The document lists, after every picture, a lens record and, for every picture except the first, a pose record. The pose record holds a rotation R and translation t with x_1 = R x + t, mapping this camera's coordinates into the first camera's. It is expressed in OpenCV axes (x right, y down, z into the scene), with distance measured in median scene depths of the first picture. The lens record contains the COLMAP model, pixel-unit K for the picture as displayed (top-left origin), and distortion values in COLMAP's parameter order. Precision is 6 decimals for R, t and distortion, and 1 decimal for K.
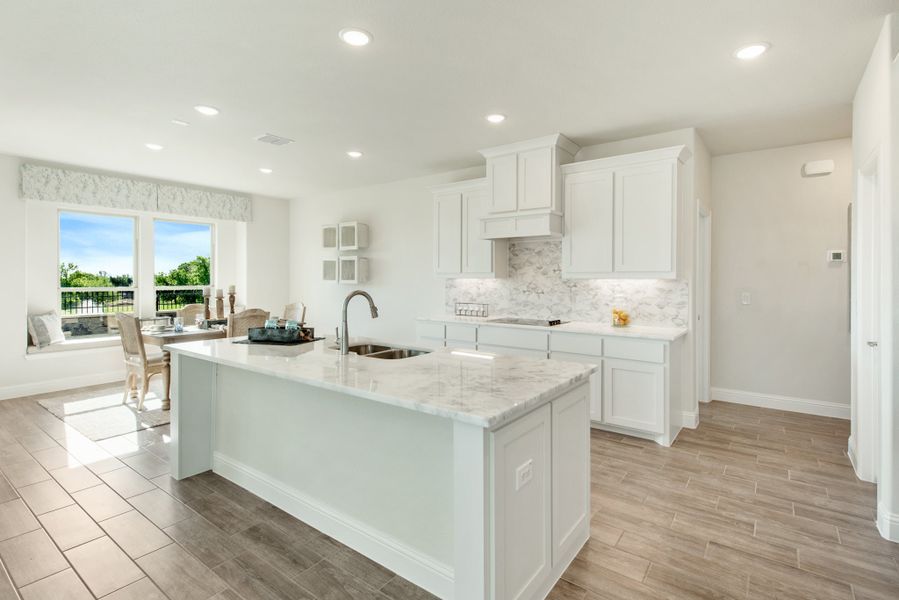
lens RADIAL K [[430.9, 0, 462.0], [0, 430.9, 278.9], [0, 0, 1]] dist [0.014025, -0.003779]
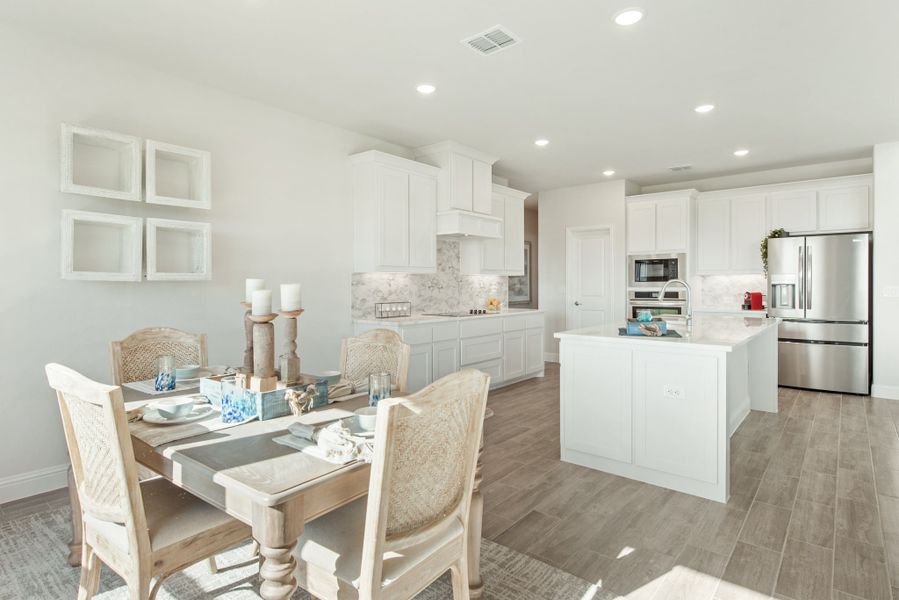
lens RADIAL K [[471.2, 0, 444.0], [0, 471.2, 289.6], [0, 0, 1]] dist [0.001926, -0.000844]
pose [[0.072442, -0.014071, 0.997273, -0.953707], [0.004700, 0.999894, 0.013766, 0.019934], [-0.997362, 0.003690, 0.072501, 0.878827]]
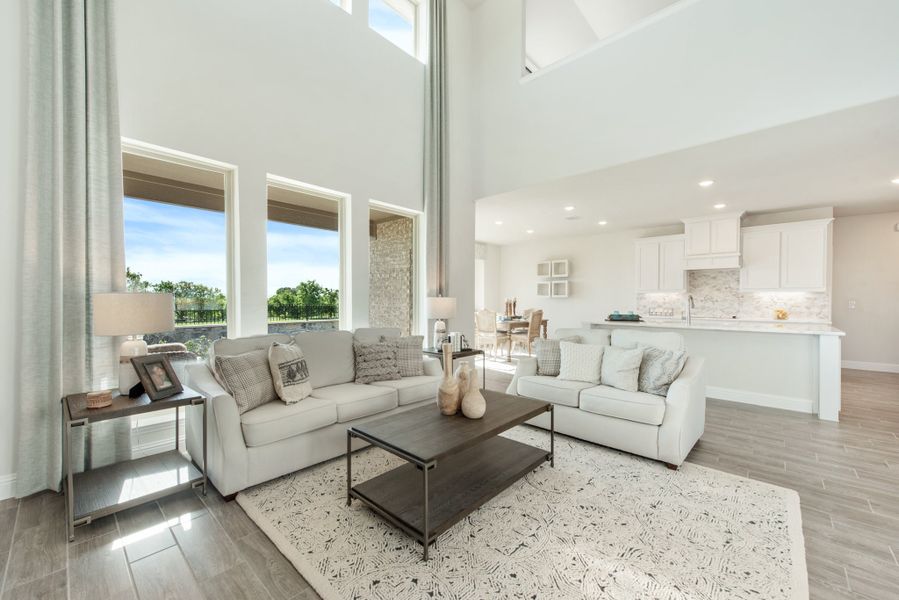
lens RADIAL K [[357.5, 0, 447.1], [0, 357.5, 304.6], [0, 0, 1]] dist [0.008693, -0.002609]
pose [[0.993121, 0.003882, -0.117027, -0.677784], [-0.002702, 0.999944, 0.010245, 0.032948], [0.117060, -0.009858, 0.993076, -0.510800]]
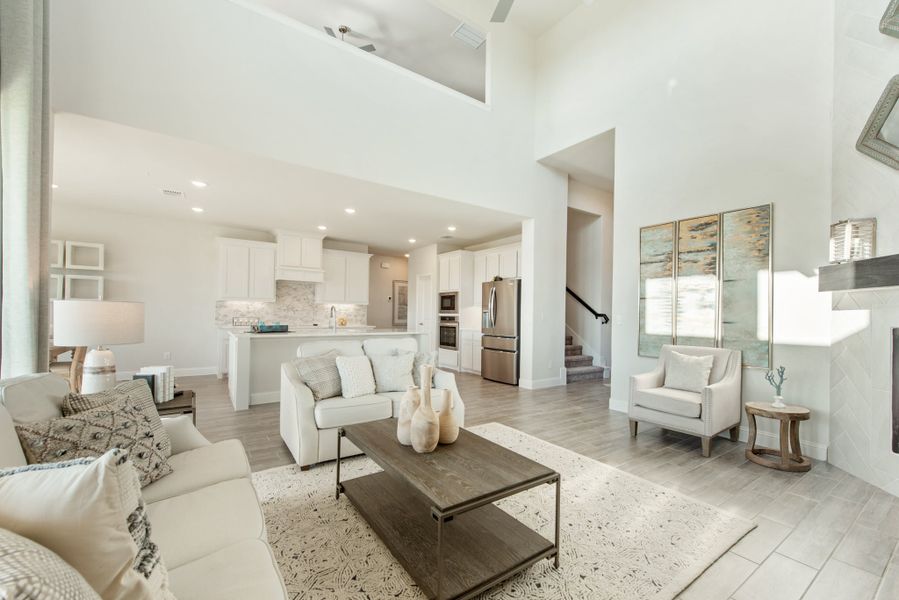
lens RADIAL K [[378.5, 0, 479.2], [0, 378.5, 311.0], [0, 0, 1]] dist [0.009272, -0.000722]
pose [[0.291393, 0.011002, 0.956540, -1.106063], [-0.014425, 0.999871, -0.007106, 0.032583], [-0.956495, -0.011727, 0.291514, -0.218199]]
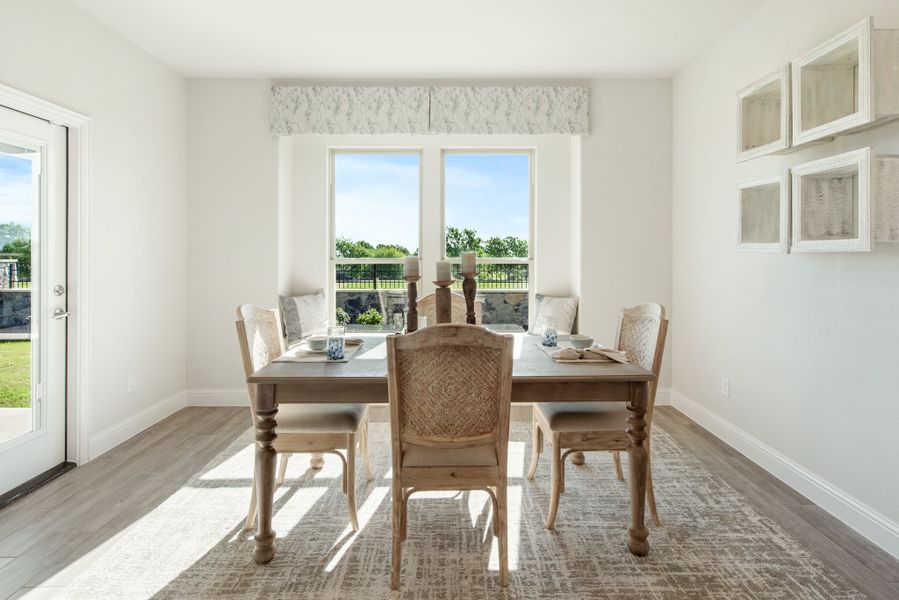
lens RADIAL K [[471.2, 0, 442.8], [0, 471.2, 251.9], [0, 0, 1]] dist [0.001926, -0.000844]
pose [[0.582174, -0.005469, -0.813046, -0.202177], [-0.005057, 0.999934, -0.010348, 0.019728], [0.813048, 0.010136, 0.582108, 0.780775]]
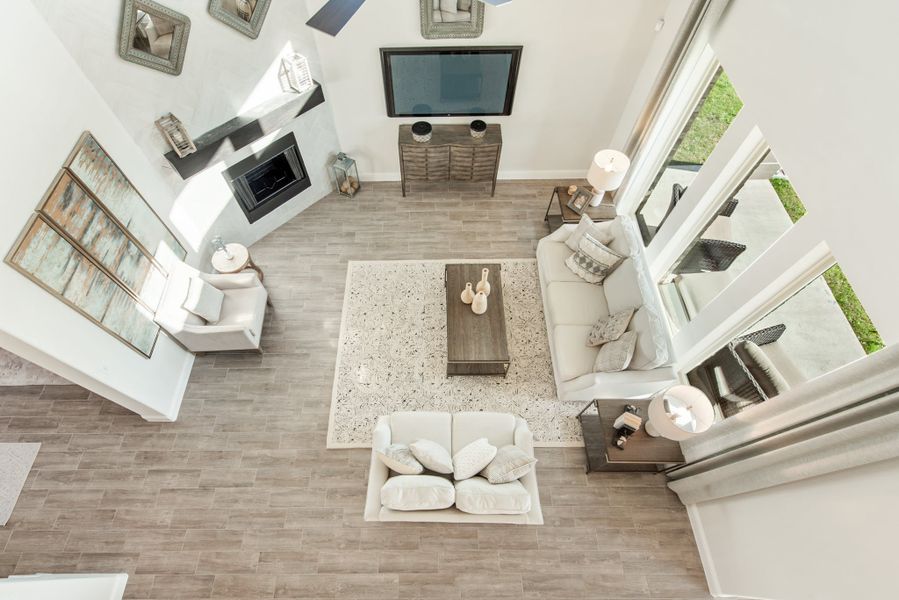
lens RADIAL K [[419.2, 0, 429.7], [0, 419.2, 313.6], [0, 0, 1]] dist [0.009317, -0.000475]
pose [[-0.808456, 0.517332, -0.280655, -0.364840], [0.018404, 0.498840, 0.866498, -0.621109], [0.588269, 0.695360, -0.412812, 0.283826]]
